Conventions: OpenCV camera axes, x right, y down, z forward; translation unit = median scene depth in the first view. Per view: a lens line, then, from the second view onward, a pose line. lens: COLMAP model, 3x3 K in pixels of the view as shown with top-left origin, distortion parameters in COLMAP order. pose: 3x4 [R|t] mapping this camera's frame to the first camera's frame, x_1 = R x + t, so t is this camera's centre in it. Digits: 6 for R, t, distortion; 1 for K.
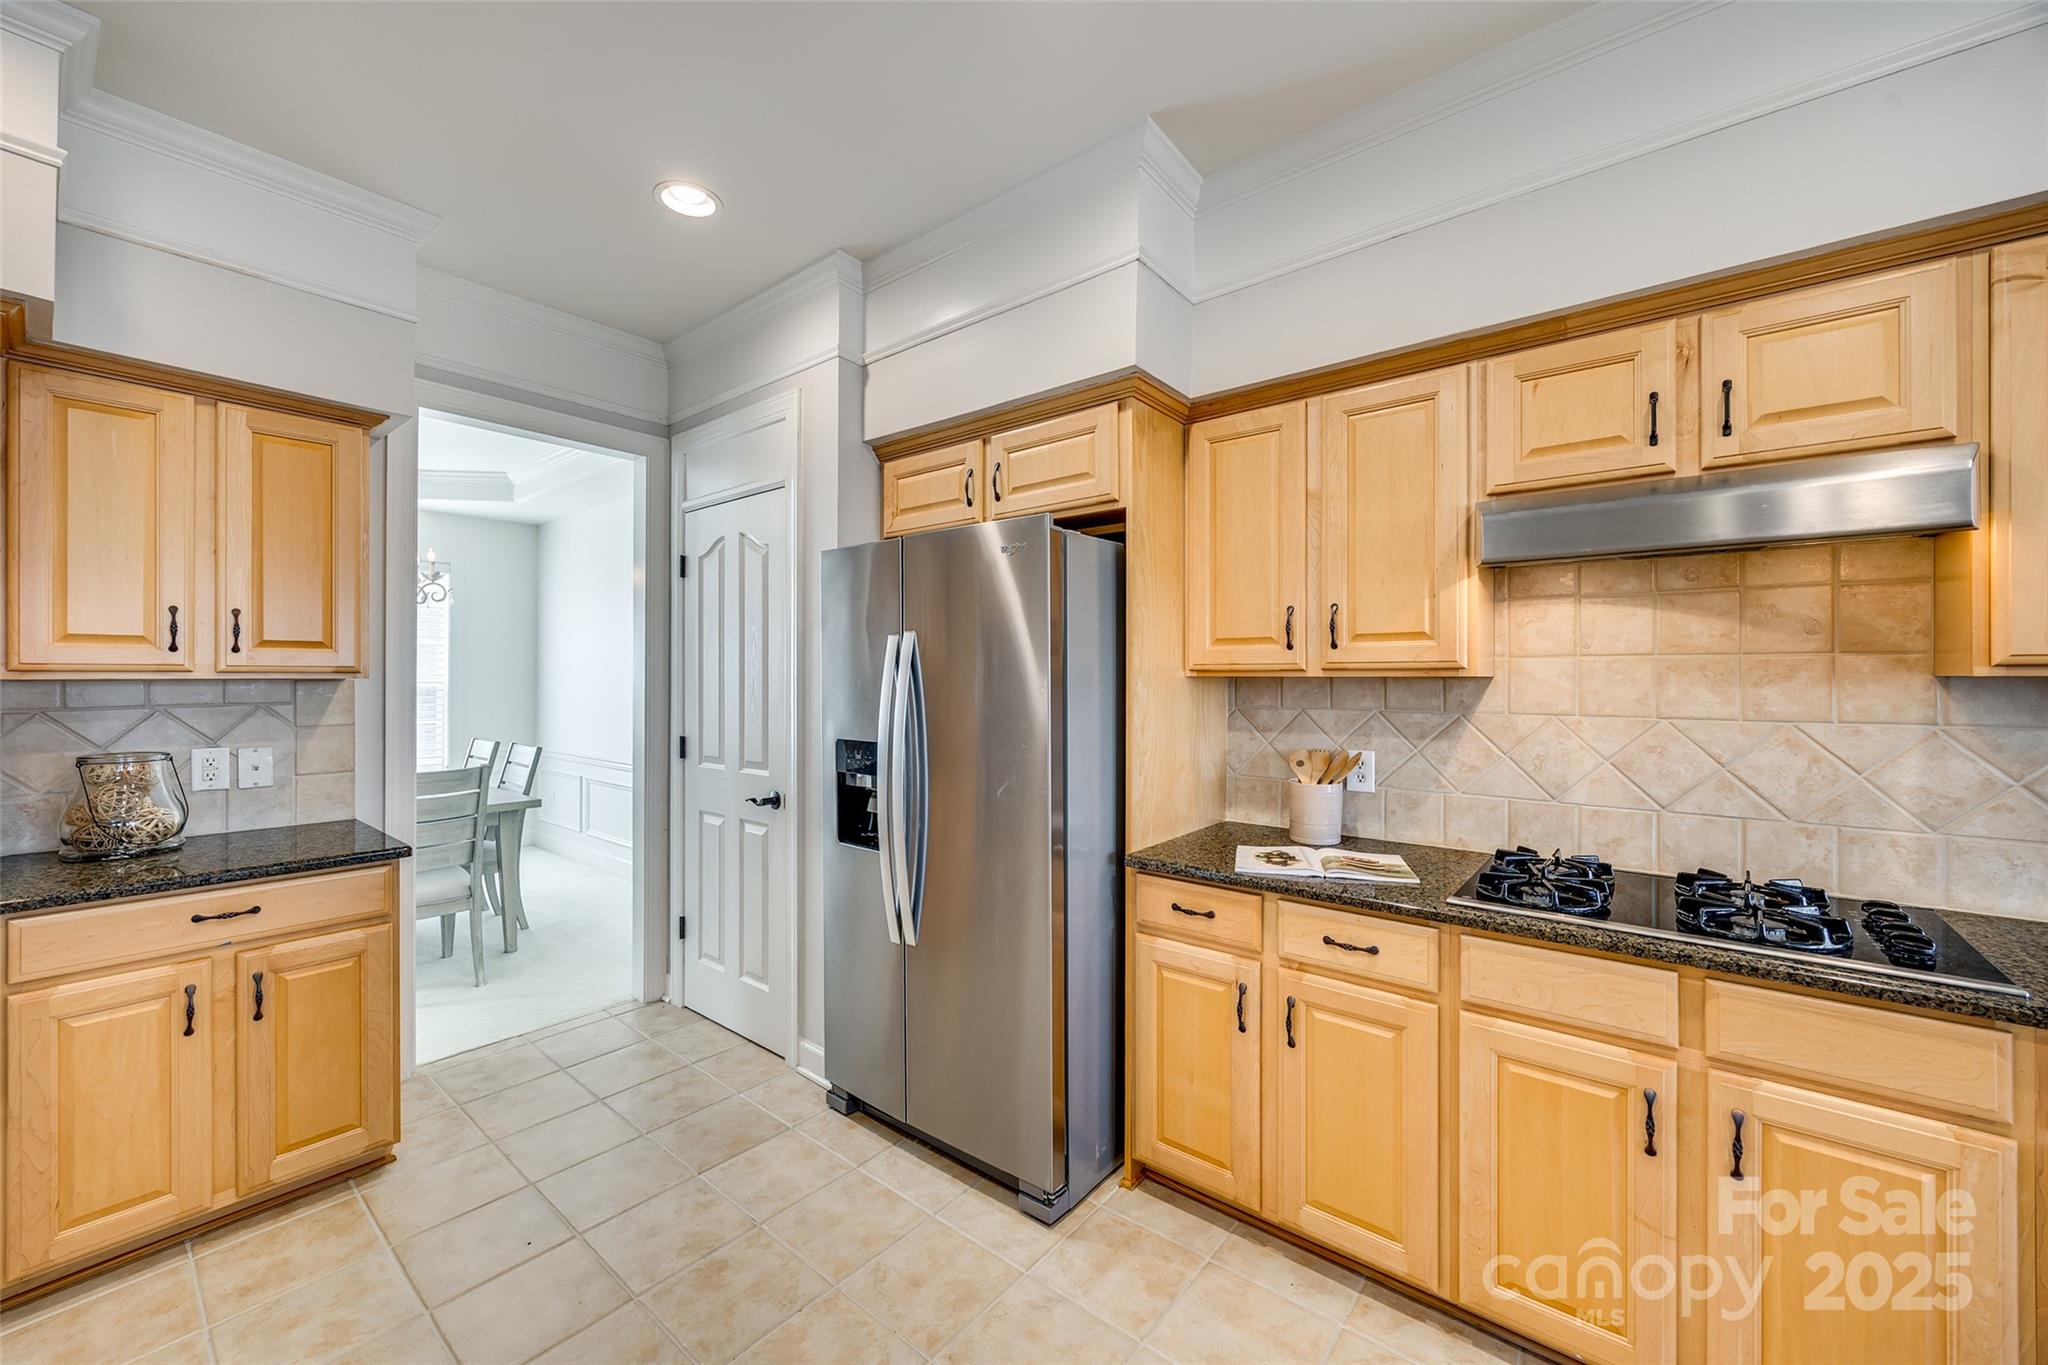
lens RADIAL K [[779.0, 0, 1017.8], [0, 779.0, 688.6], [0, 0, 1]] dist [-0.000378, -0.000491]
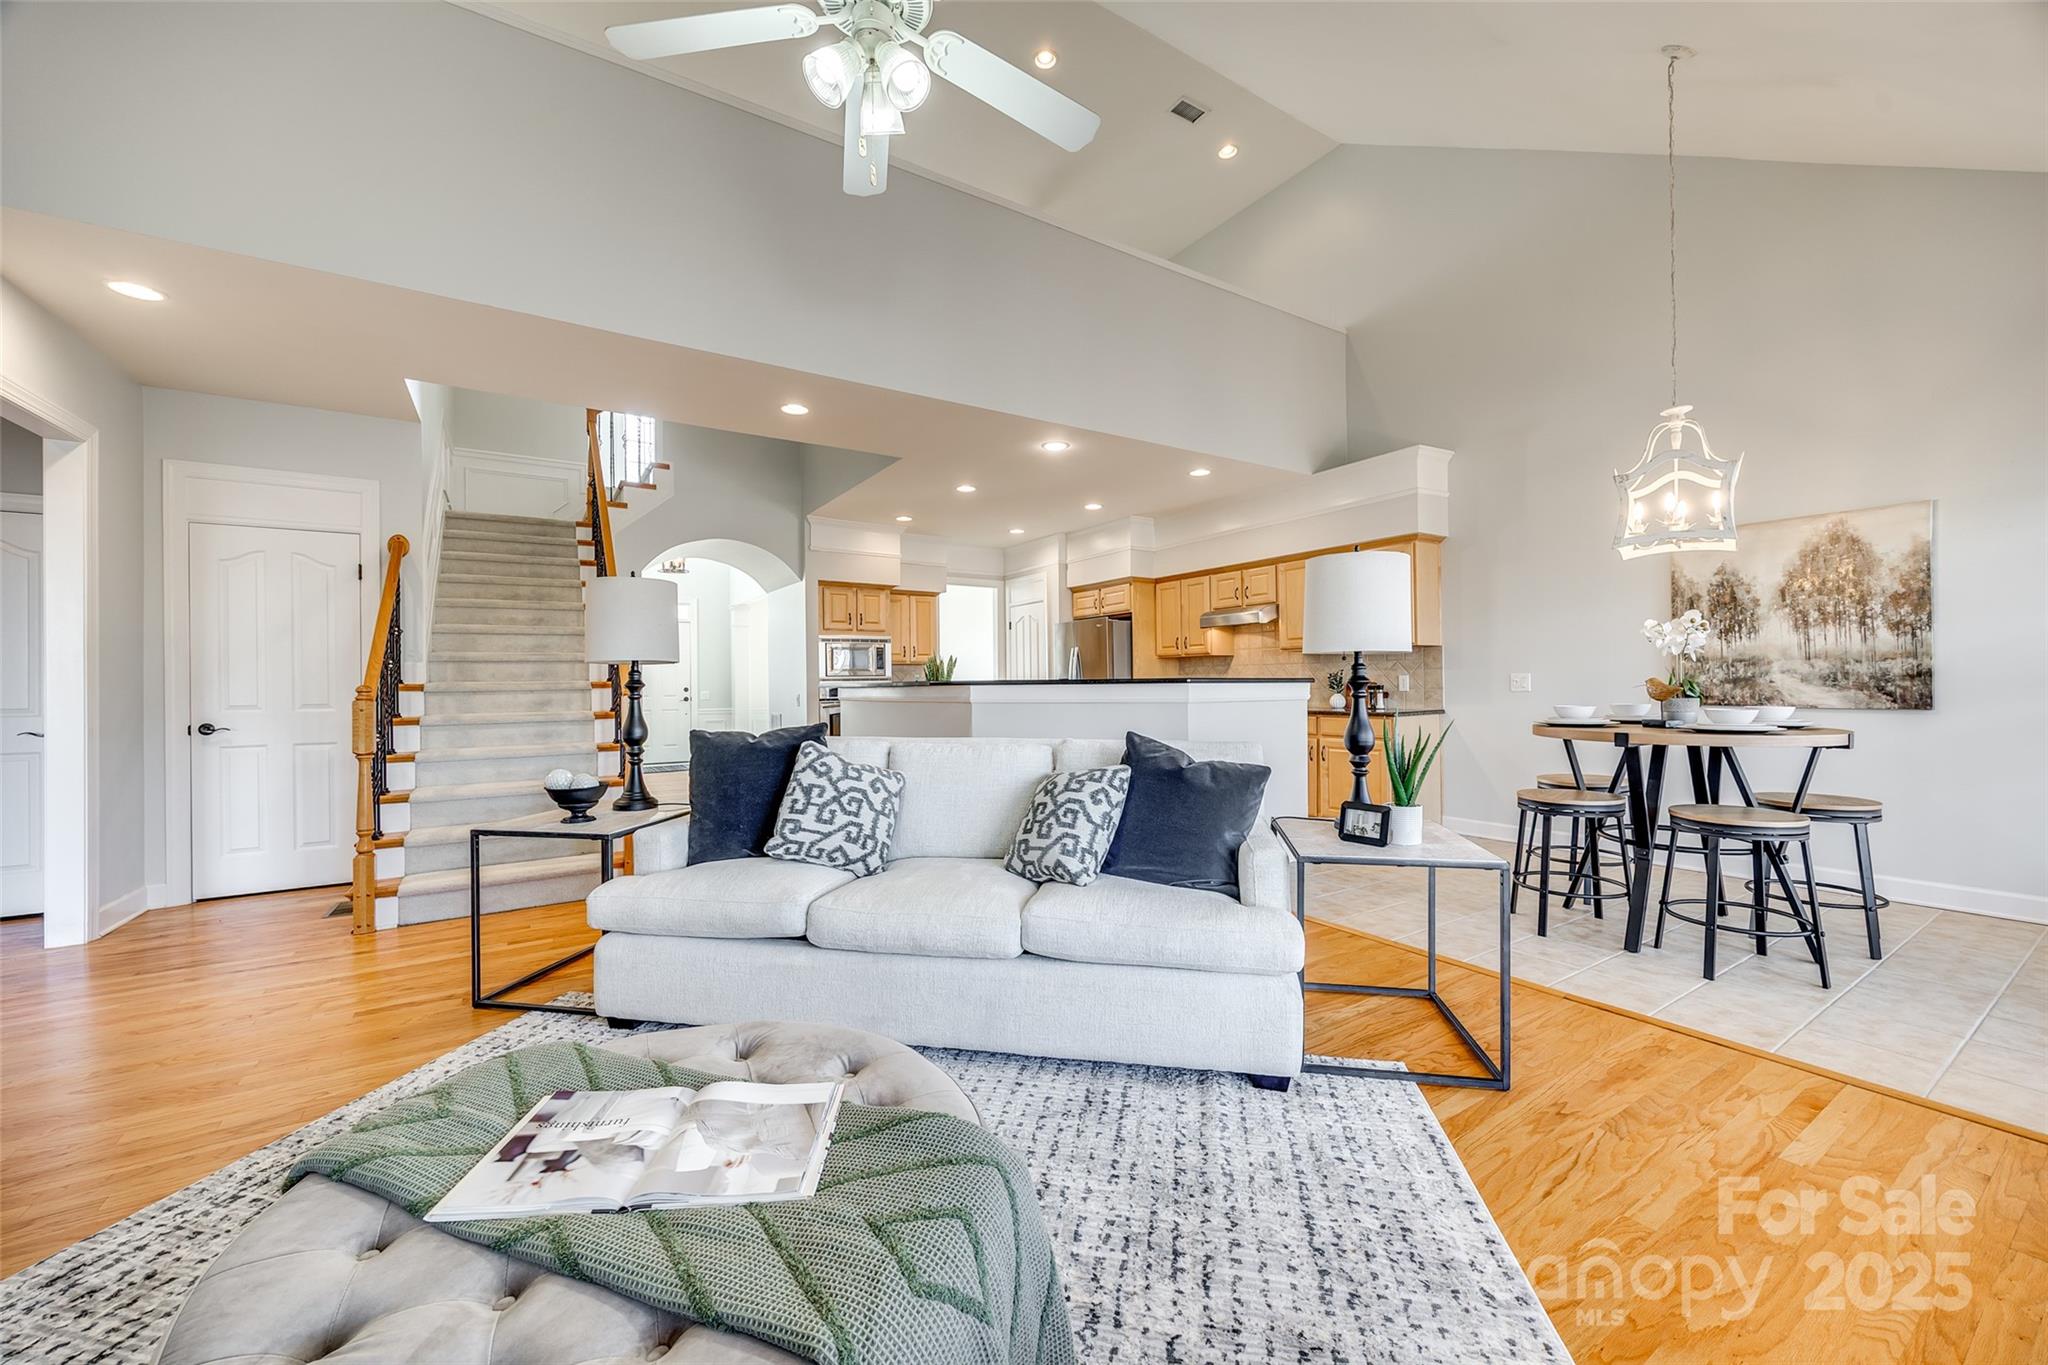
lens RADIAL K [[779.0, 0, 1039.0], [0, 779.0, 673.5], [0, 0, 1]] dist [-0.000378, -0.000491]
pose [[0.955657, -0.018142, -0.293922, 0.752761], [0.010821, 0.999590, -0.026515, 0.143233], [0.294282, 0.022159, 0.955462, -2.500004]]
